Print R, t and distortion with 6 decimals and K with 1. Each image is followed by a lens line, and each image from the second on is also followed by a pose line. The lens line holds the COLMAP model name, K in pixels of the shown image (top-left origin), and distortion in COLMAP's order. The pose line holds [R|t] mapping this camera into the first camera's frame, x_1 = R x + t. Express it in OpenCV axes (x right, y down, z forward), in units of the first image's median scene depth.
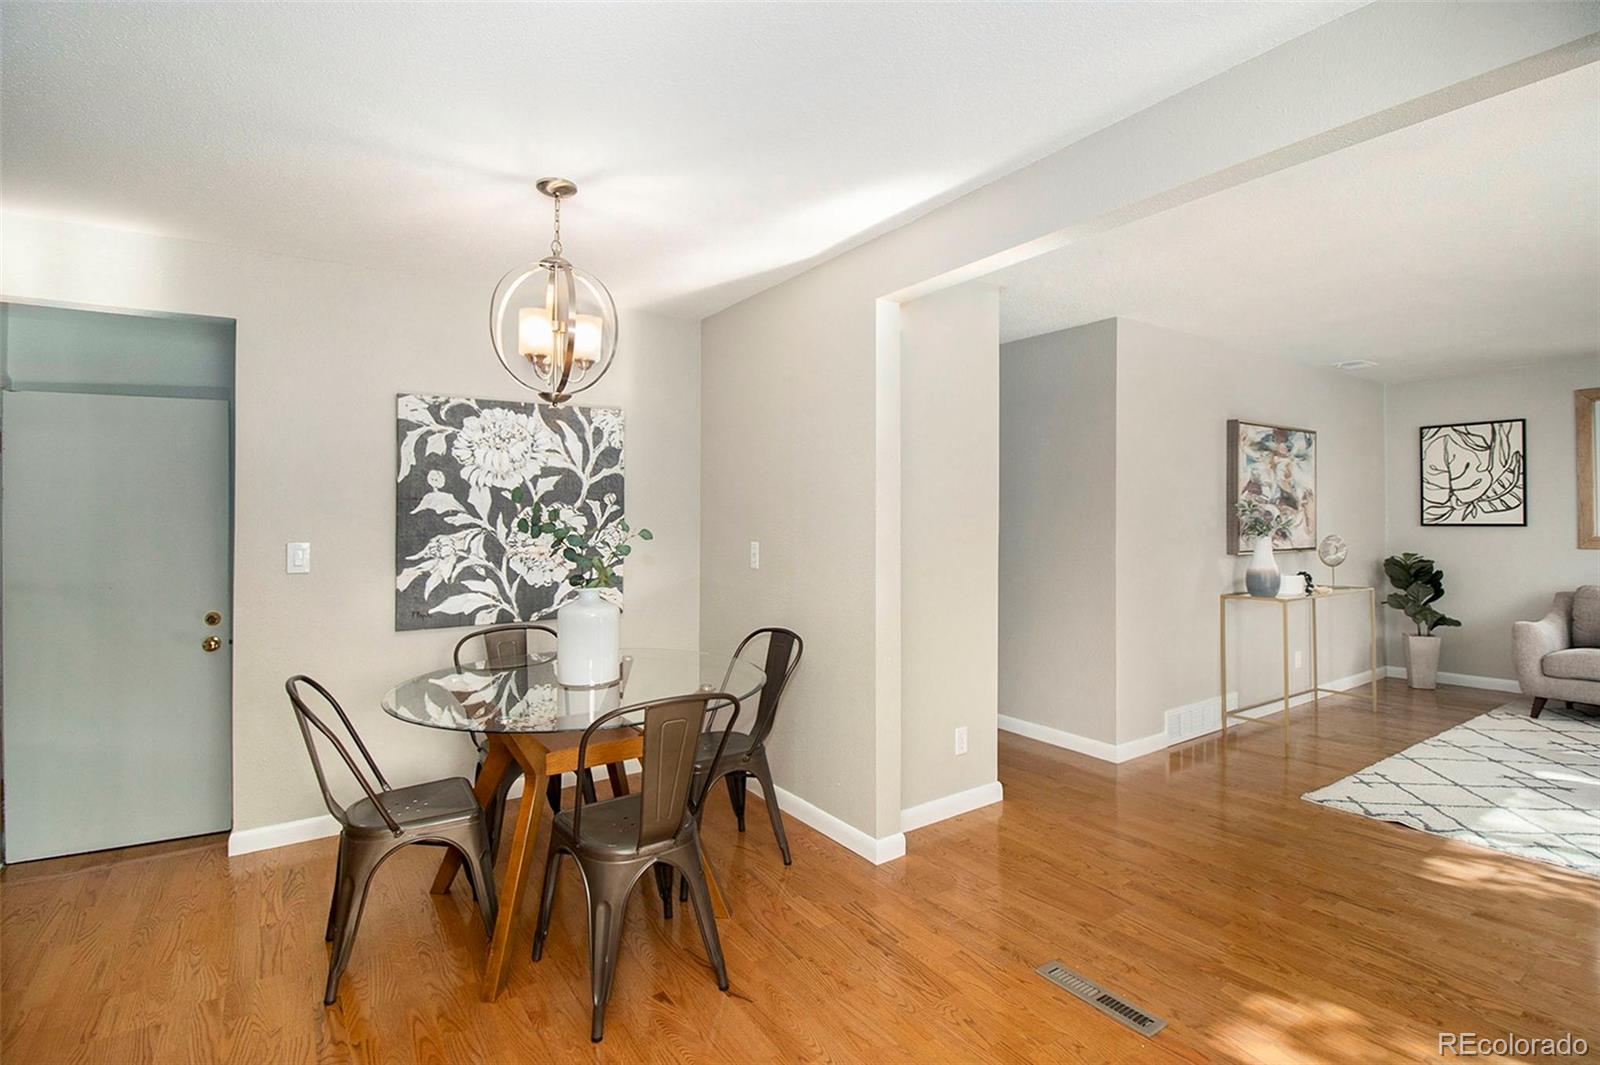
lens RADIAL K [[752.3, 0, 822.7], [0, 752.3, 513.6], [0, 0, 1]] dist [-0.008401, -0.001243]
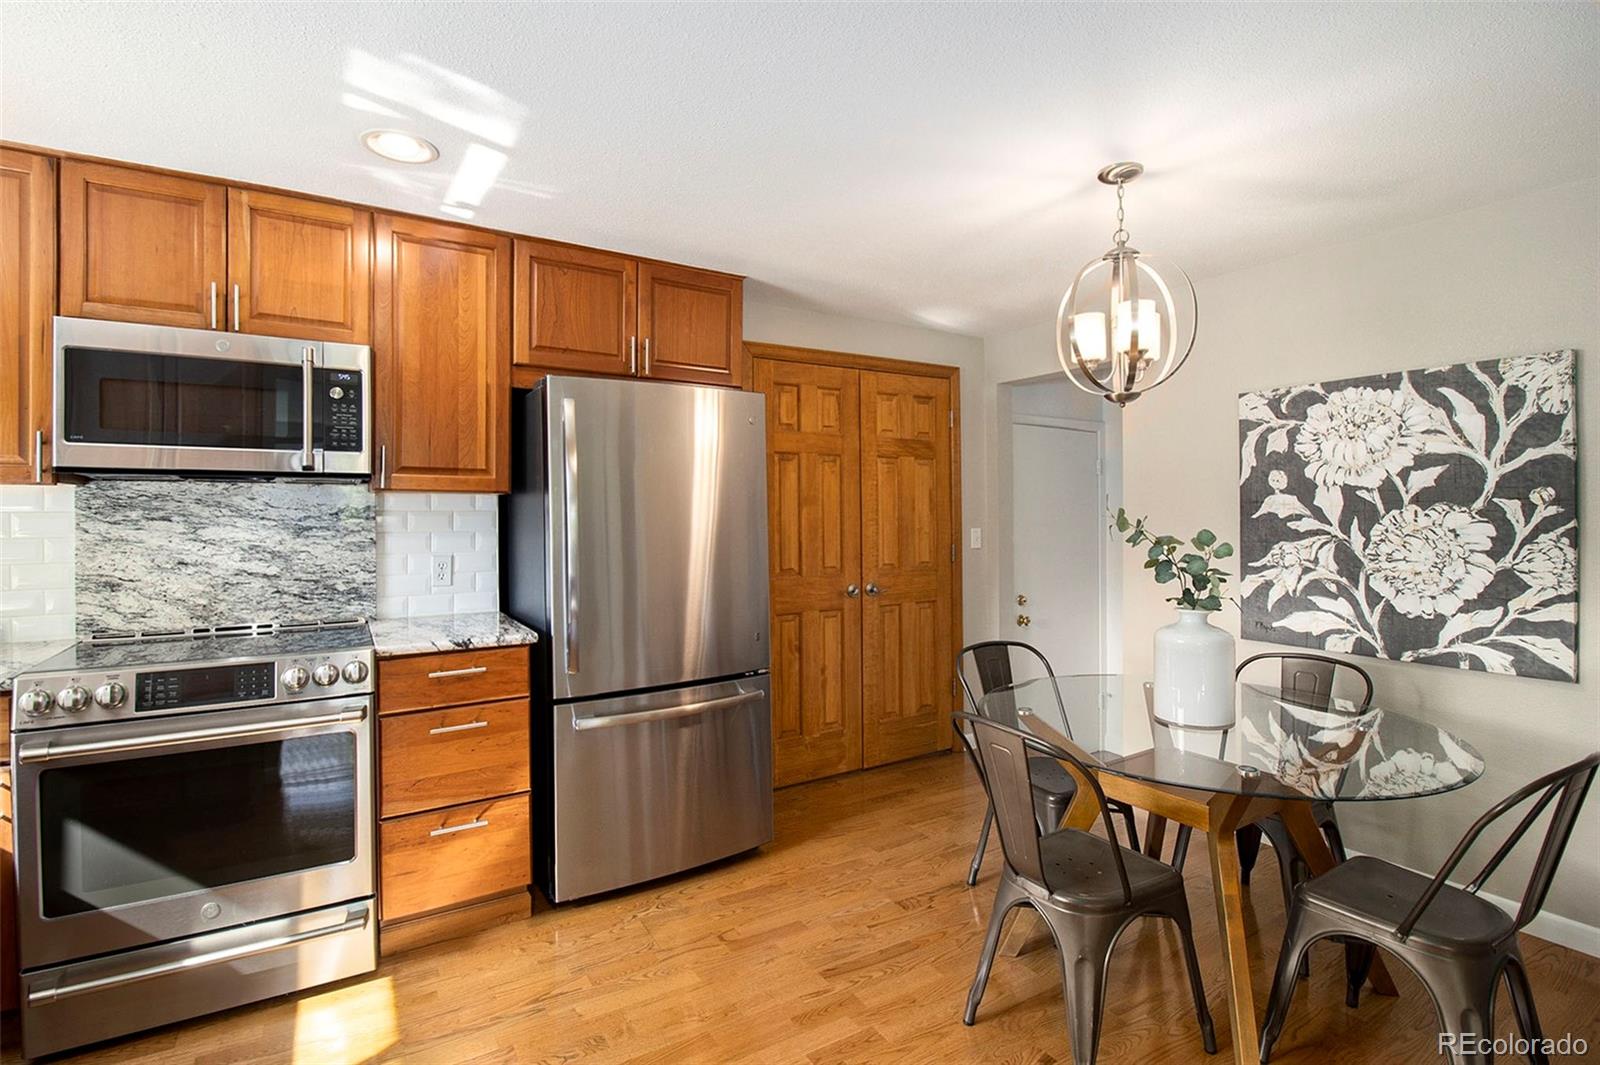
lens RADIAL K [[752.3, 0, 773.0], [0, 752.3, 511.4], [0, 0, 1]] dist [-0.008401, -0.001243]
pose [[-0.064892, 0.001741, -0.997891, 0.410222], [0.004422, 0.999989, 0.001457, -0.011204], [0.997882, -0.004318, -0.064899, 0.429150]]
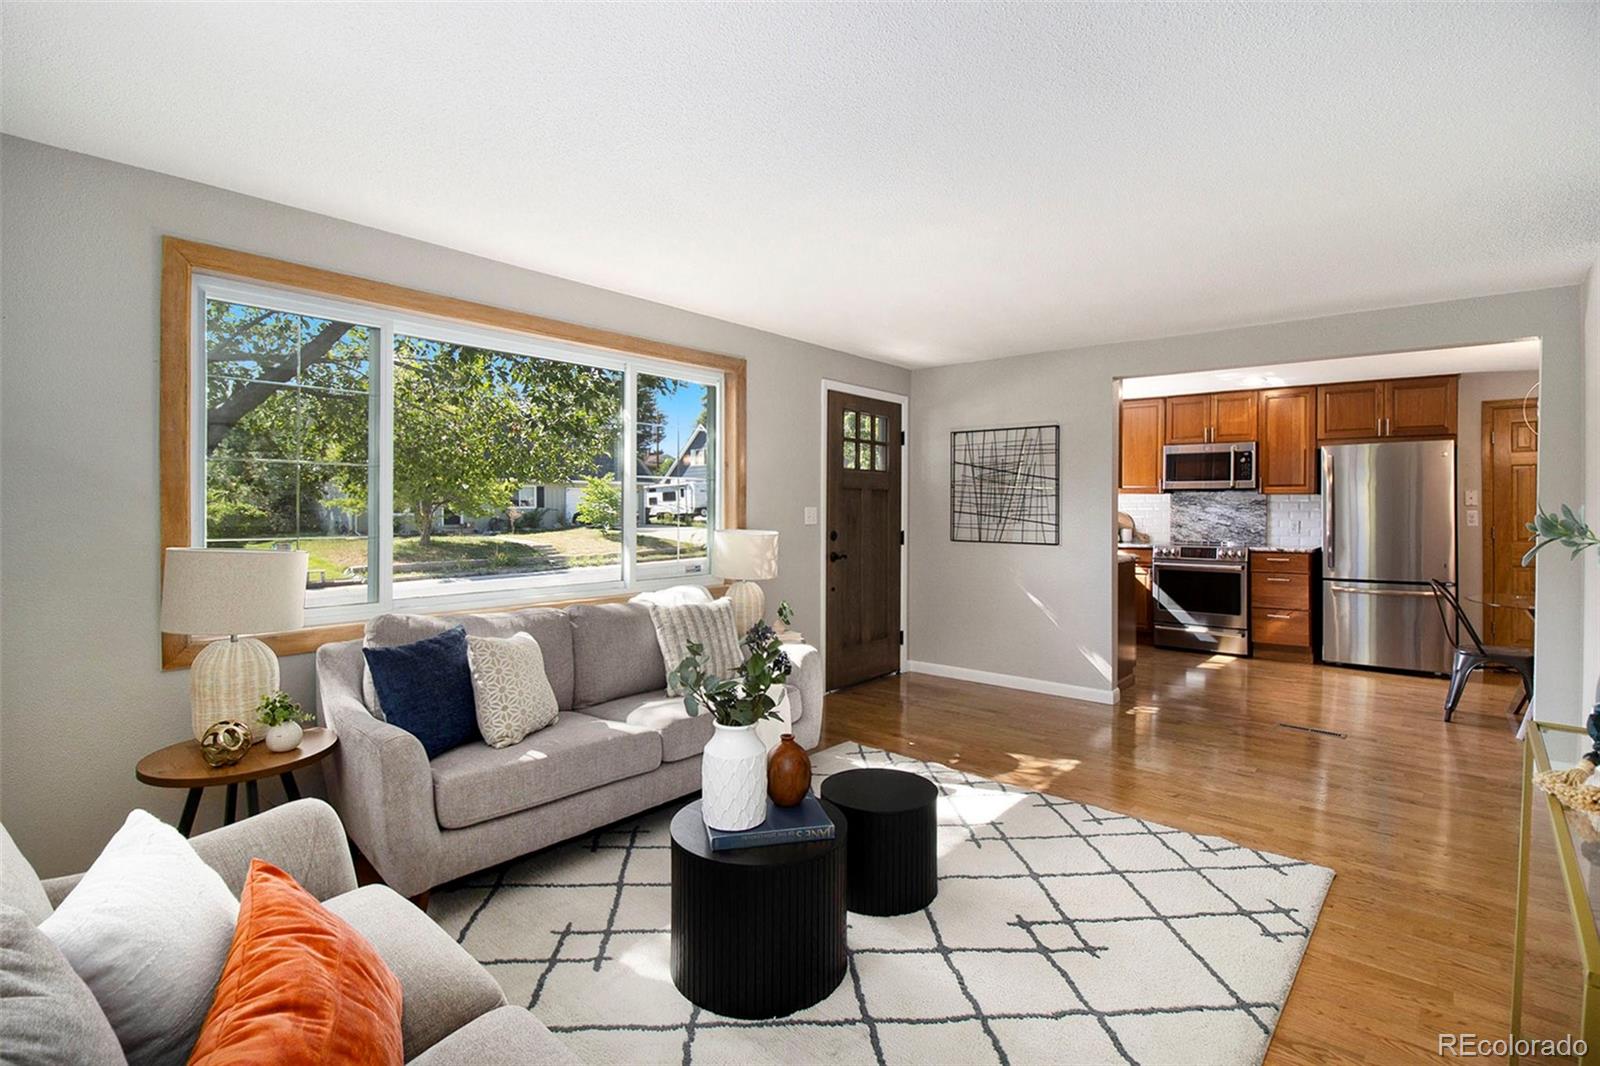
lens RADIAL K [[752.3, 0, 822.0], [0, 752.3, 507.7], [0, 0, 1]] dist [-0.008401, -0.001243]
pose [[-0.959552, -0.001930, -0.281524, 1.285786], [-0.001632, 0.999998, -0.001291, 0.006690], [0.281526, -0.000779, -0.959553, 1.472263]]
